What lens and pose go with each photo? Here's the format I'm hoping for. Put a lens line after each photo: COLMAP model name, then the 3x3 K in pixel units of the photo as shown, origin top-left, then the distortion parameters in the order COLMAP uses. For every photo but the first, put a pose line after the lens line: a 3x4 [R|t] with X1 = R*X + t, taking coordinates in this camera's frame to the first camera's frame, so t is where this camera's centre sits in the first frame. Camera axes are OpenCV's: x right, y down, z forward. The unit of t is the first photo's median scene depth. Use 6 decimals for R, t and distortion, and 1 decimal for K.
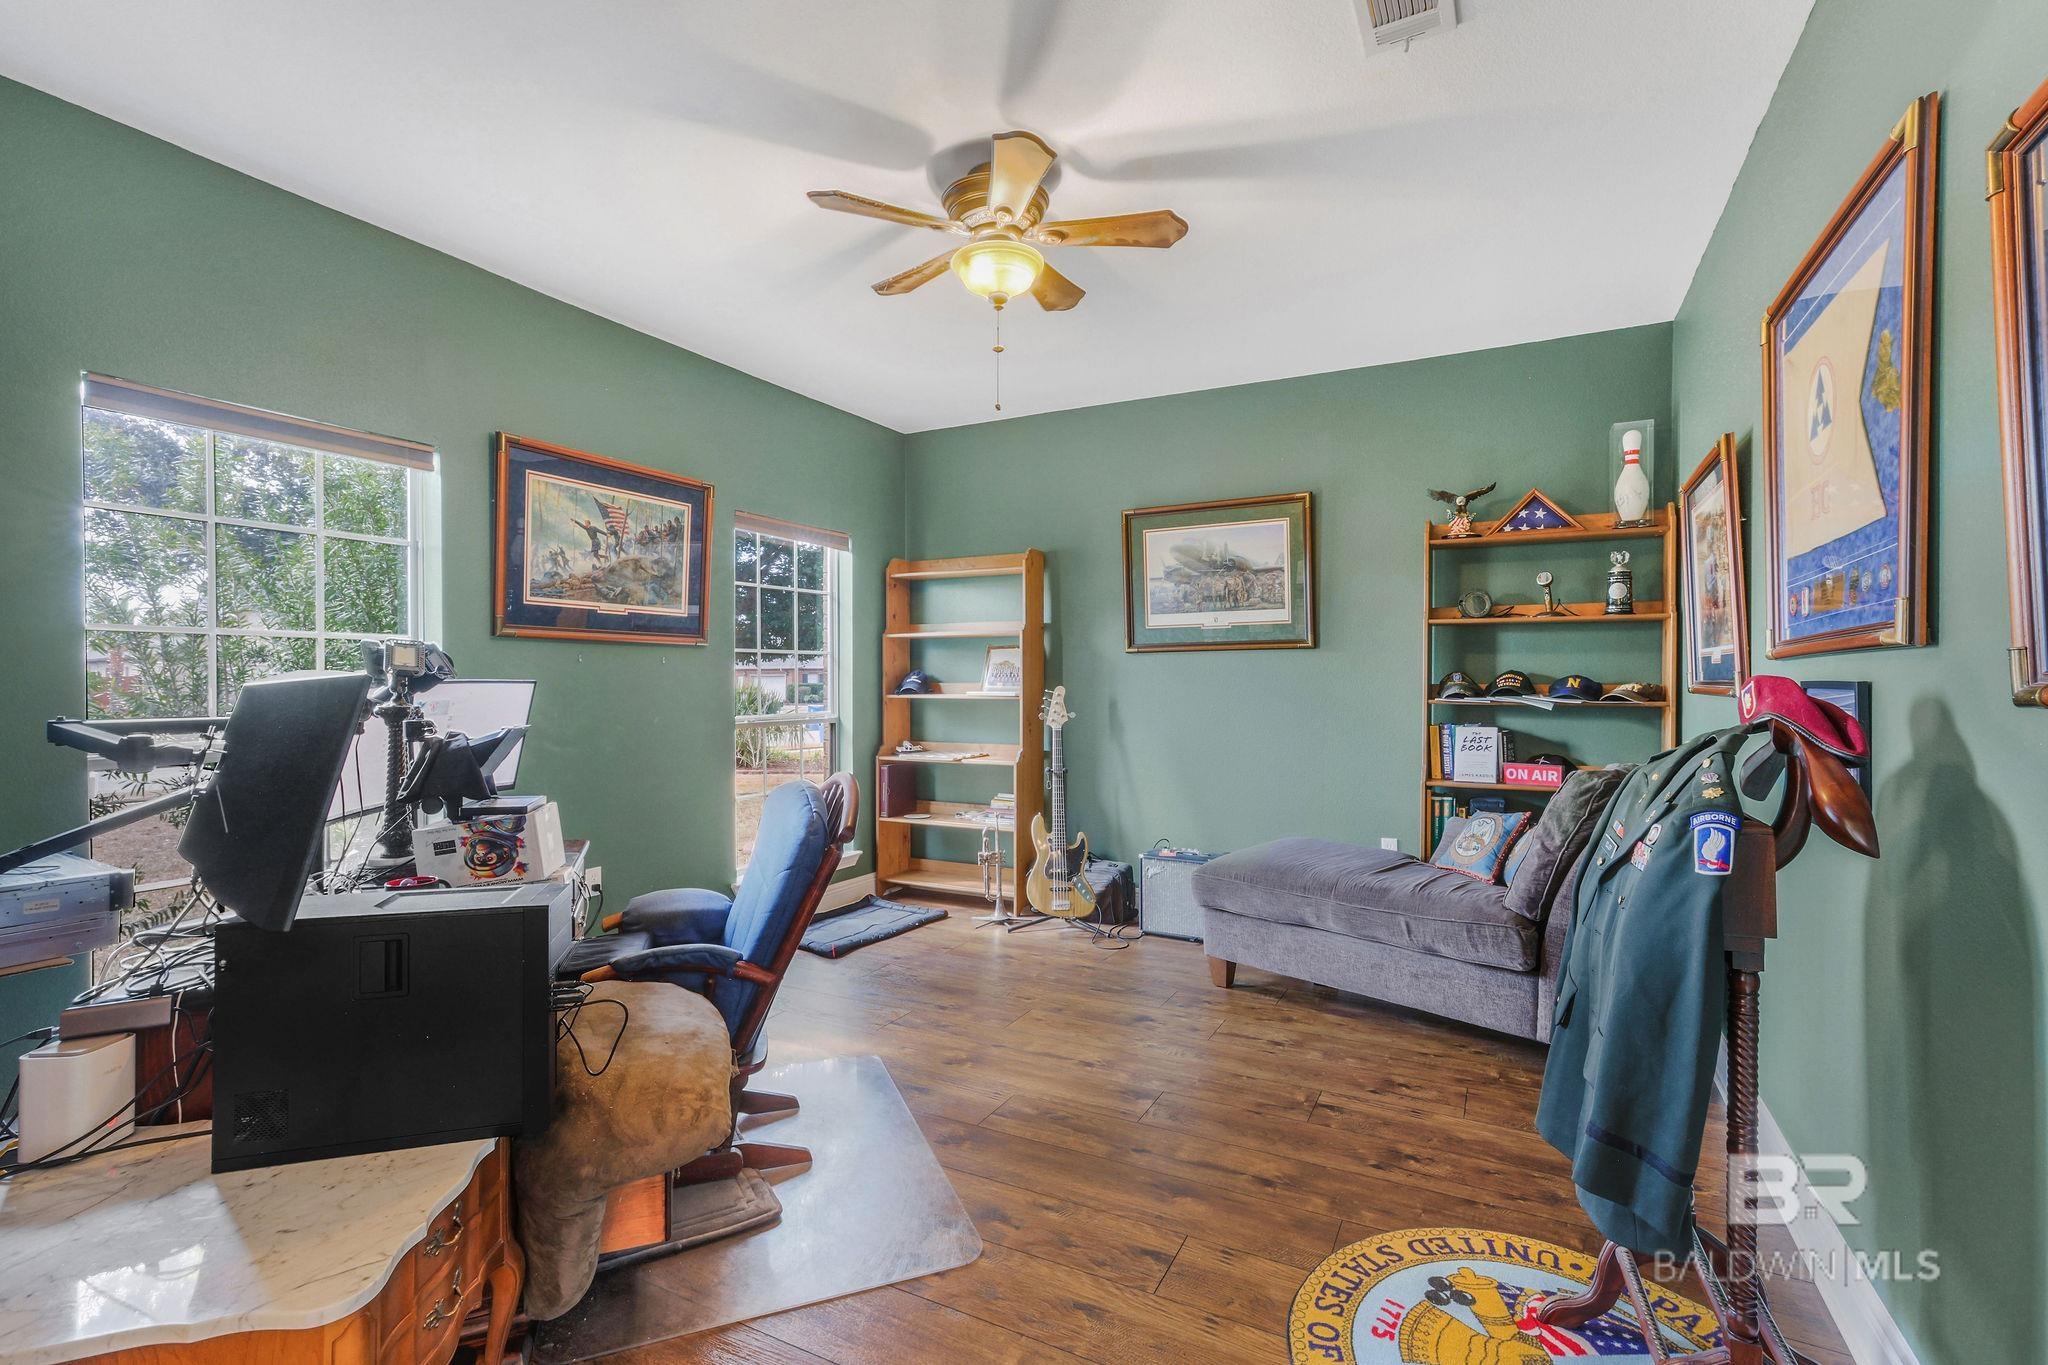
lens RADIAL K [[933.0, 0, 1023.4], [0, 933.0, 686.3], [0, 0, 1]] dist [-0.003018, -0.000231]
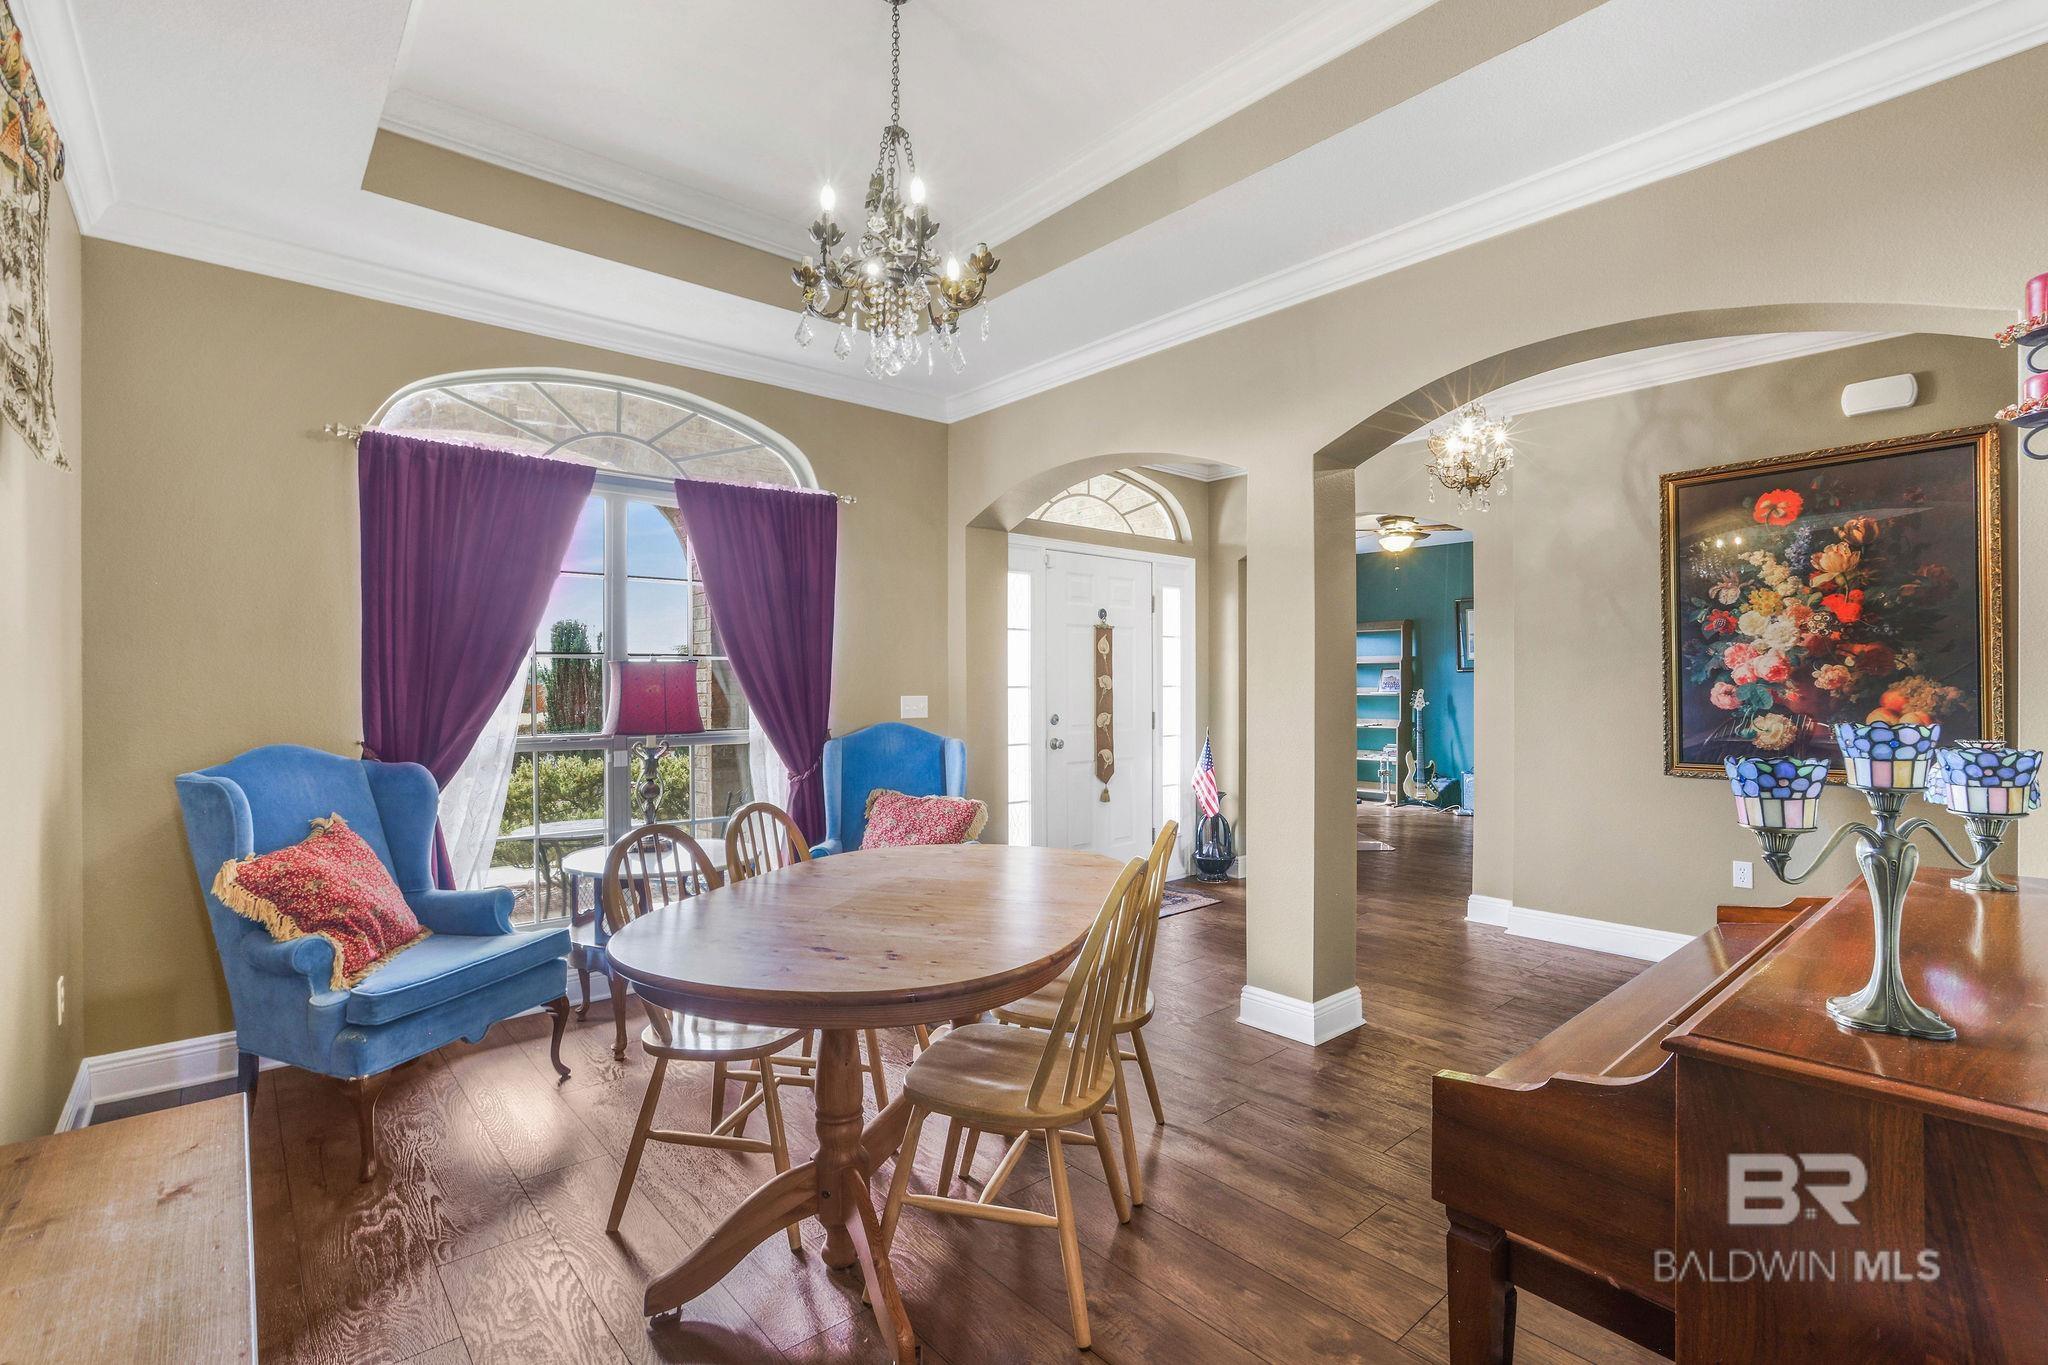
lens RADIAL K [[933.0, 0, 1032.8], [0, 933.0, 689.0], [0, 0, 1]] dist [-0.003018, -0.000231]
pose [[0.932533, 0.000633, -0.361084, -0.015189], [0.000993, 0.999990, 0.004320, -0.009964], [0.361083, -0.004387, 0.932523, -1.168959]]
